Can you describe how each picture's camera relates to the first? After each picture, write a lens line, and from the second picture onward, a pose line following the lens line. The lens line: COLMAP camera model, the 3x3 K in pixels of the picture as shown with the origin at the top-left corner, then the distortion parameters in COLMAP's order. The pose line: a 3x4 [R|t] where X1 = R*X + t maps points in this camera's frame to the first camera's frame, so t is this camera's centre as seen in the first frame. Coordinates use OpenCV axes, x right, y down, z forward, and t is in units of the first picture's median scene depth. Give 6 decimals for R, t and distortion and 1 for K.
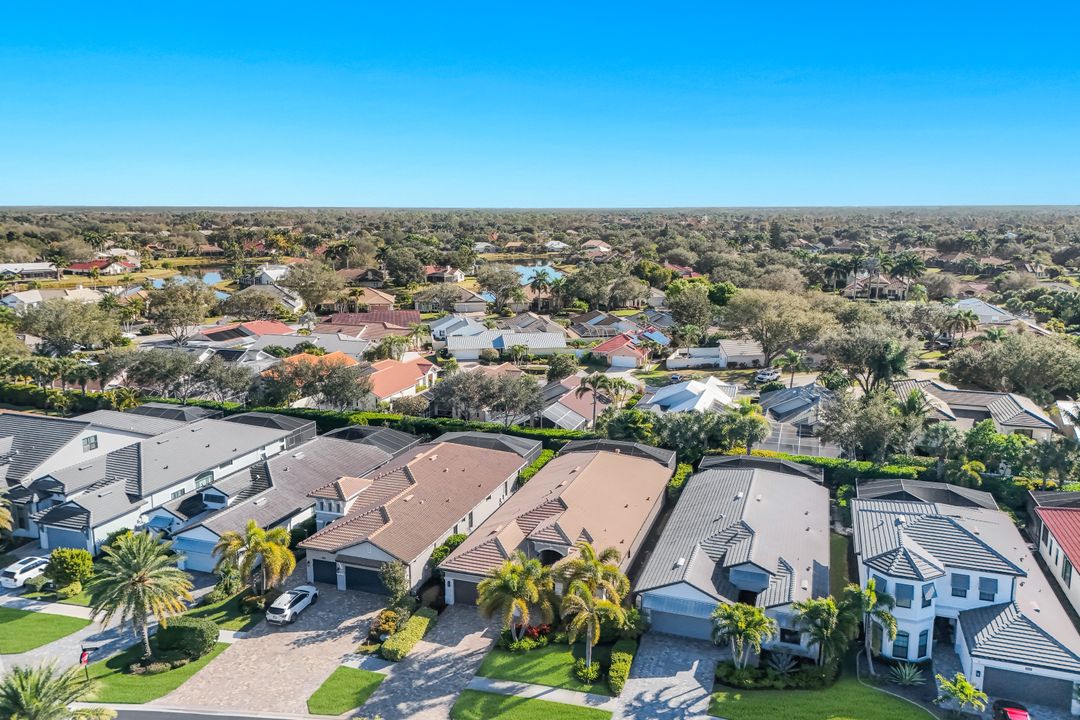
lens RADIAL K [[806.3, 0, 535.9], [0, 806.3, 357.1], [0, 0, 1]] dist [0.079745, -0.071452]
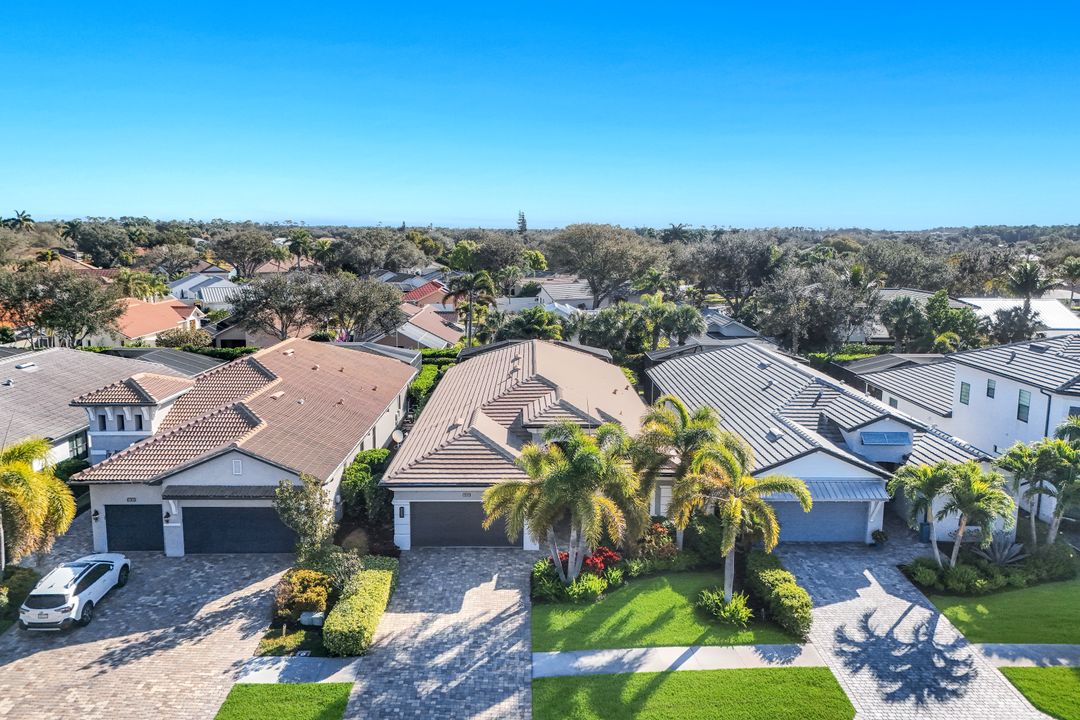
lens RADIAL K [[806.3, 0, 535.9], [0, 806.3, 357.1], [0, 0, 1]] dist [0.079745, -0.071452]
pose [[0.939771, -0.043153, 0.339070, -0.210888], [0.052950, 0.998403, -0.019691, 0.198351], [-0.337679, 0.036458, 0.940555, 0.472248]]
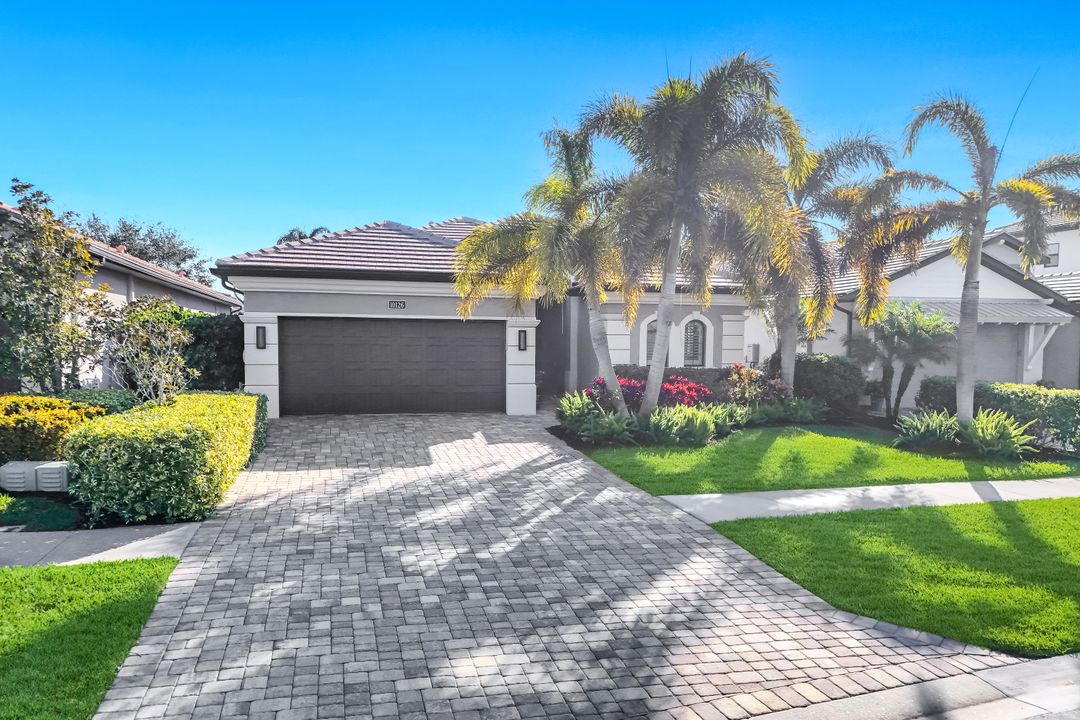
lens RADIAL K [[806.3, 0, 535.9], [0, 806.3, 357.1], [0, 0, 1]] dist [0.079745, -0.071452]
pose [[0.829526, -0.001711, 0.558466, -0.188088], [0.092084, 0.986727, -0.133756, 0.343116], [-0.550824, 0.162380, 0.818673, 0.766289]]
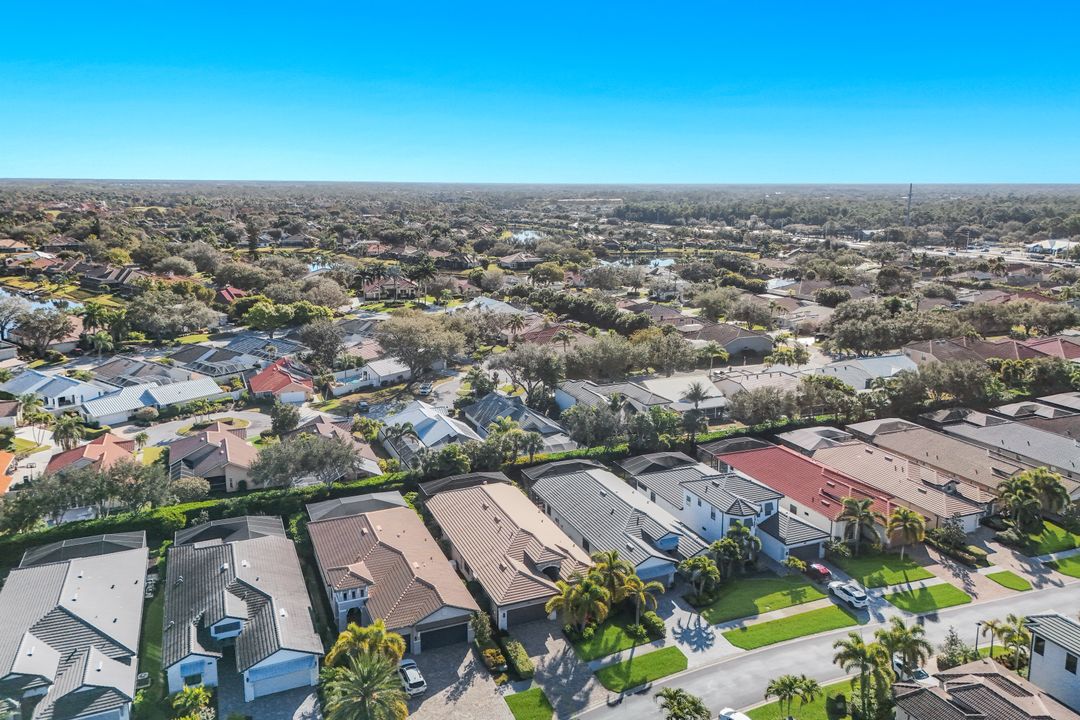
lens RADIAL K [[806.3, 0, 535.9], [0, 806.3, 357.1], [0, 0, 1]] dist [0.079745, -0.071452]
pose [[0.739560, -0.142390, 0.657857, -0.908849], [0.120260, 0.989594, 0.078998, -0.240183], [-0.662260, 0.020690, 0.748988, -0.026179]]
